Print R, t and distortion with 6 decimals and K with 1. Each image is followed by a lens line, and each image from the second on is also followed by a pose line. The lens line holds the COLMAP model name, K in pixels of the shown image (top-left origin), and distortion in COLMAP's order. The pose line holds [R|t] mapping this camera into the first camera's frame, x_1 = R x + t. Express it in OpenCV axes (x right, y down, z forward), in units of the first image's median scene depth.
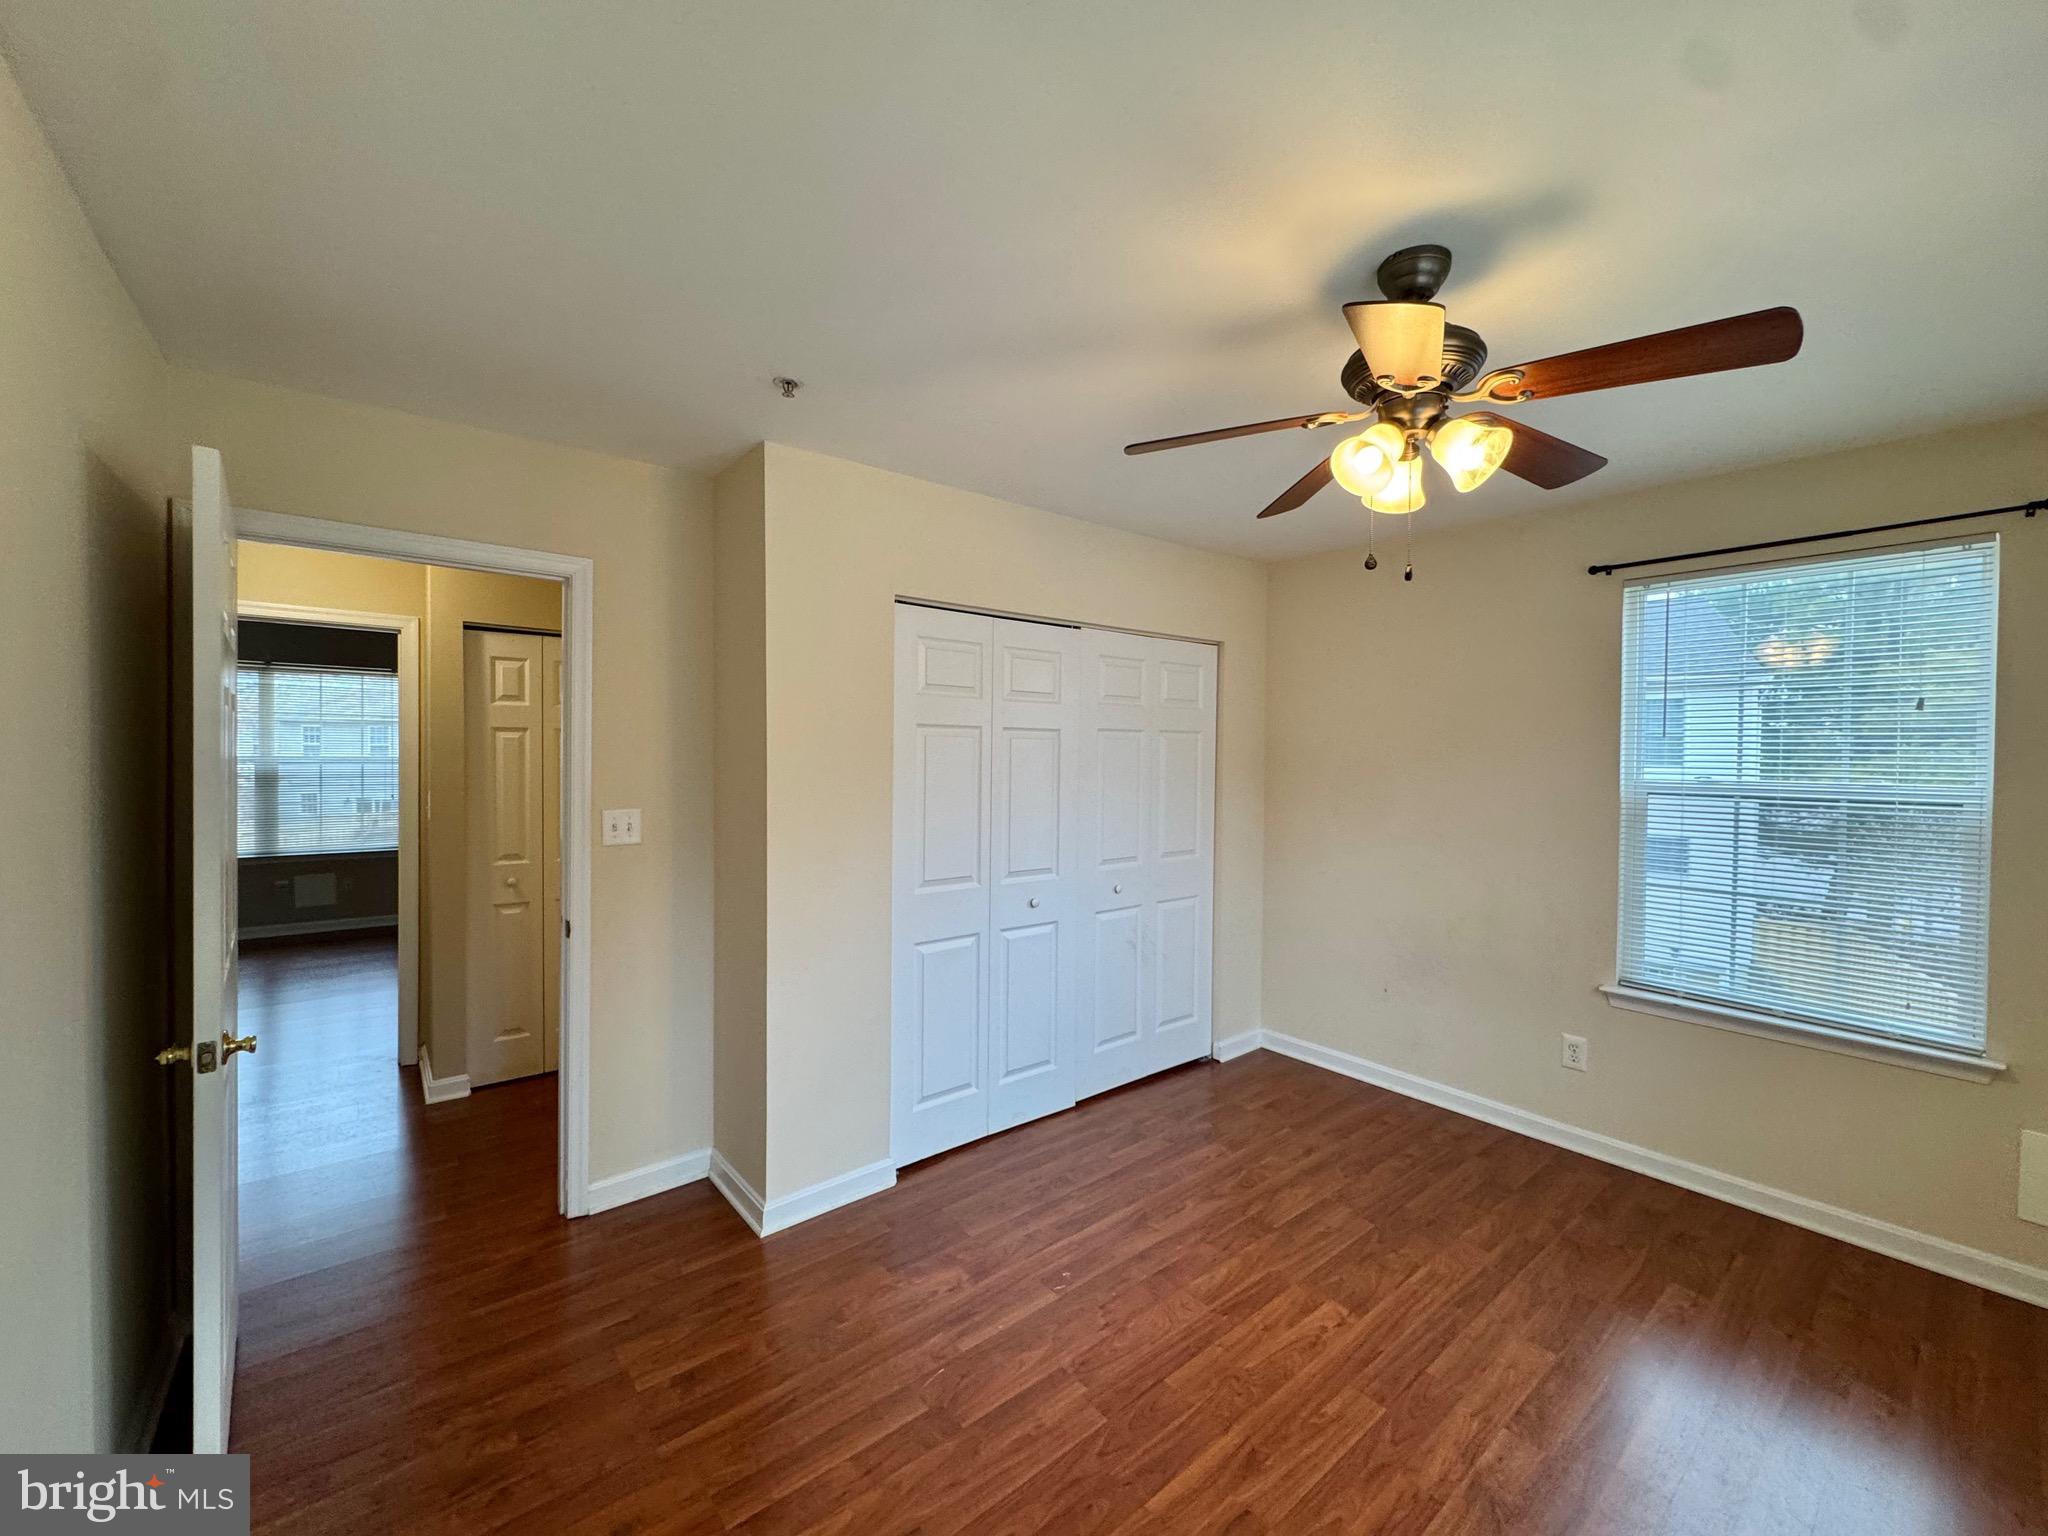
lens RADIAL K [[815.4, 0, 1024.0], [0, 815.4, 768.0], [0, 0, 1]] dist [-0.002374, -0.000108]
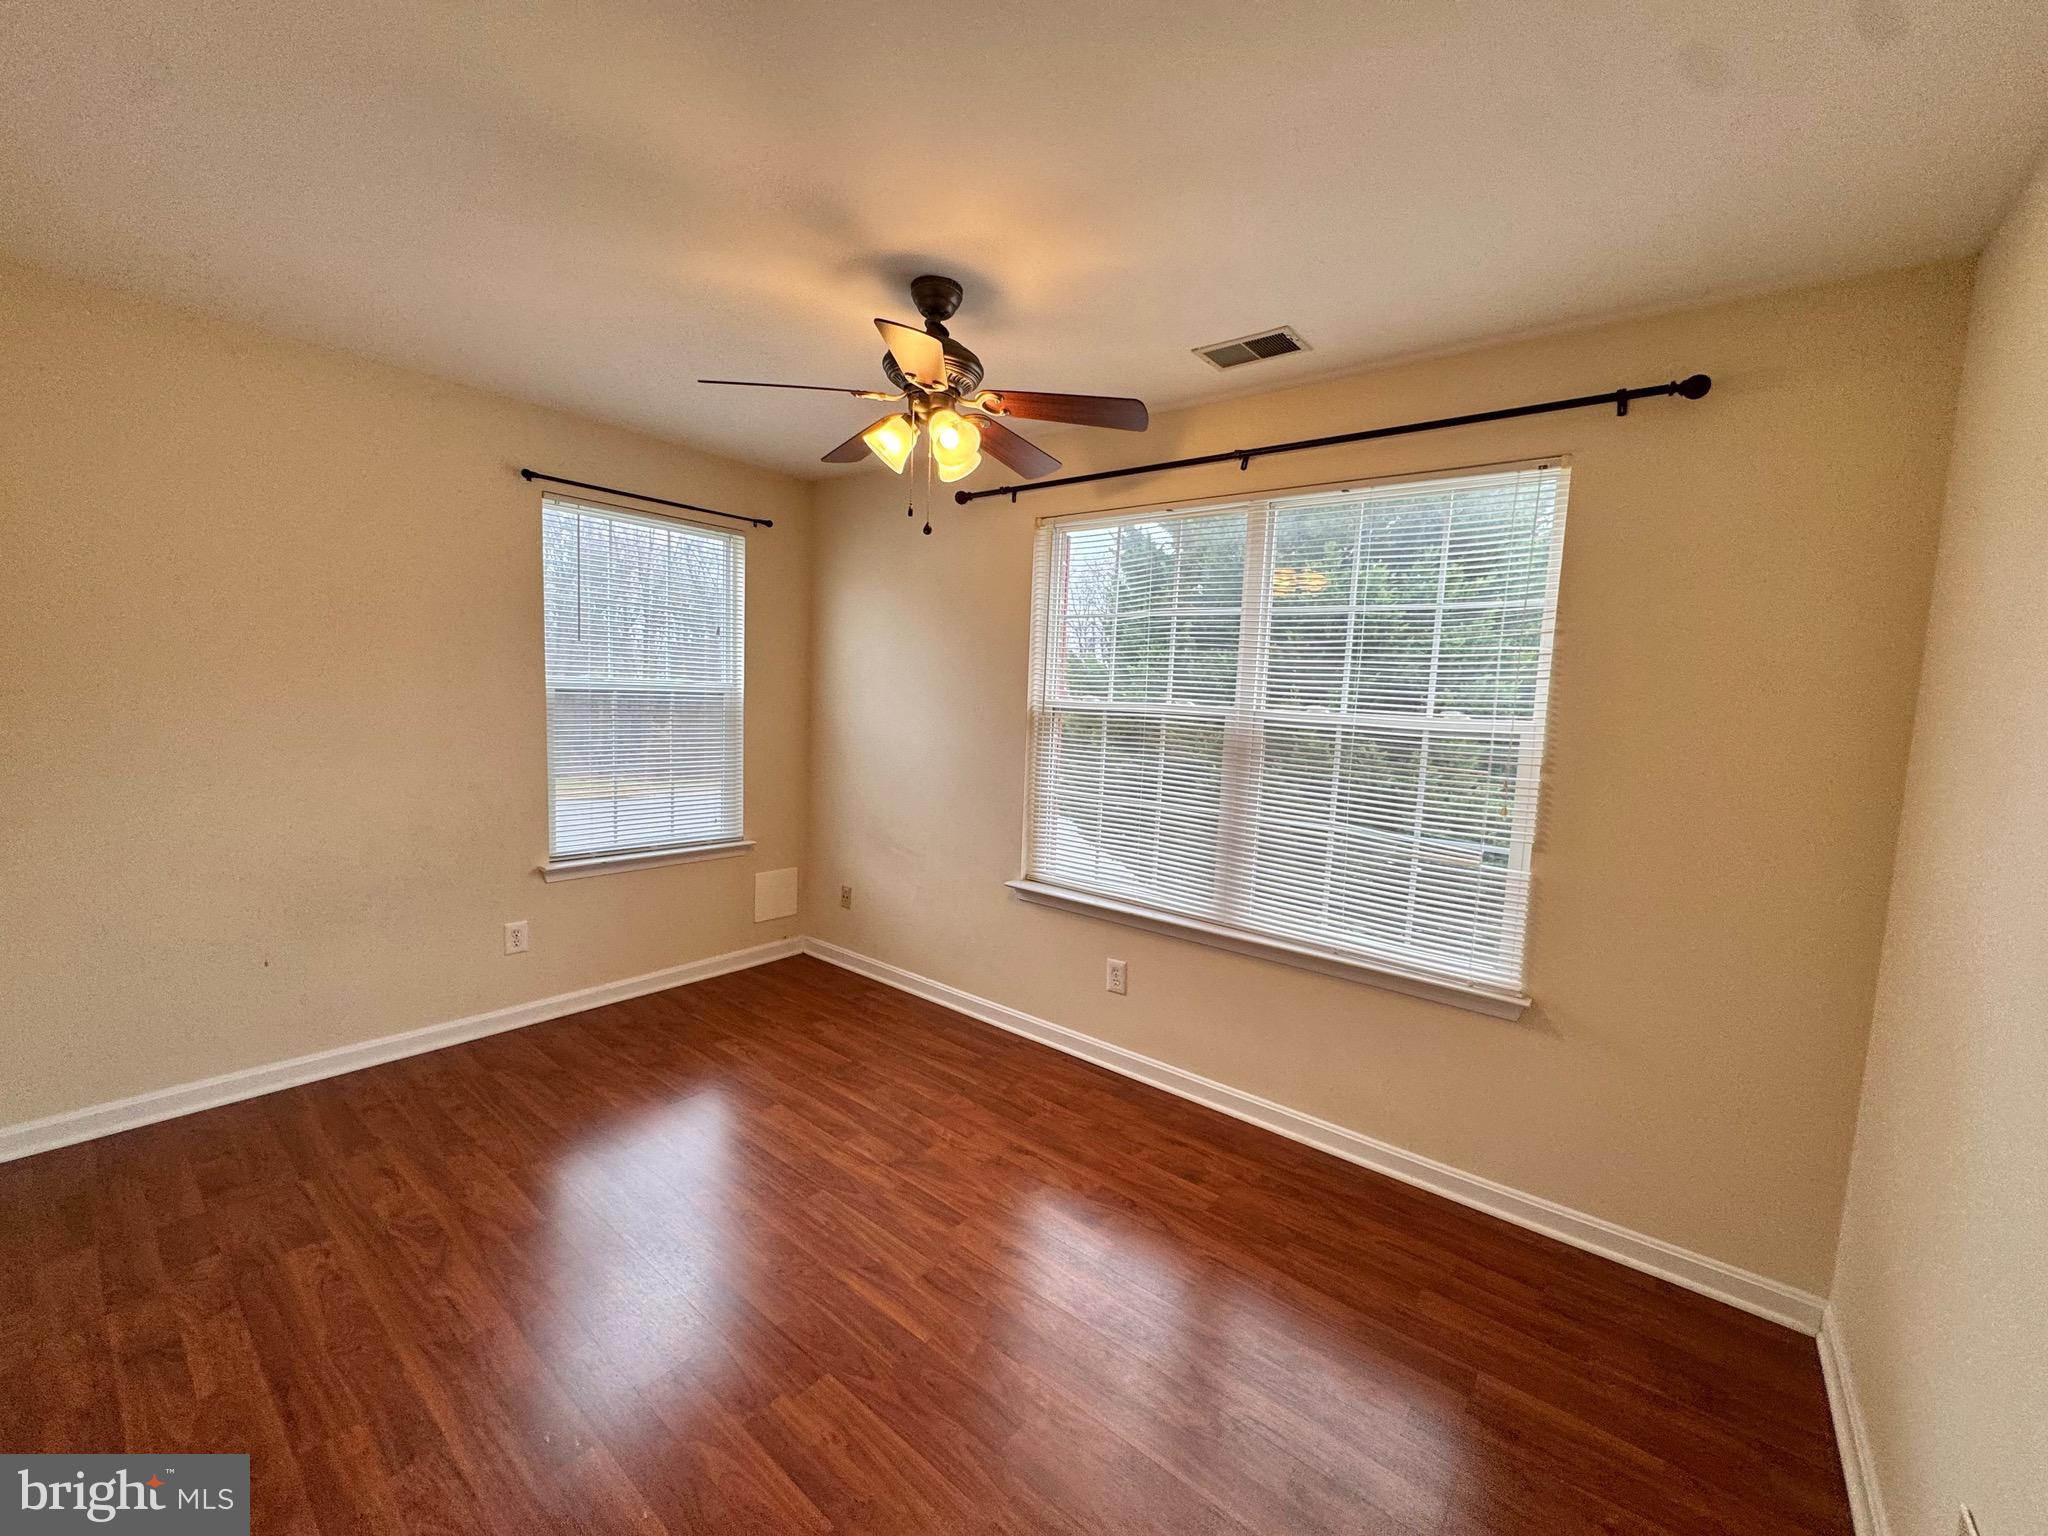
lens RADIAL K [[815.4, 0, 1024.0], [0, 815.4, 768.0], [0, 0, 1]] dist [-0.002374, -0.000108]
pose [[-0.196997, -0.112107, 0.973973, -0.529000], [-0.027406, 0.993682, 0.108832, -0.001835], [-0.980021, -0.005253, -0.198825, 0.657591]]
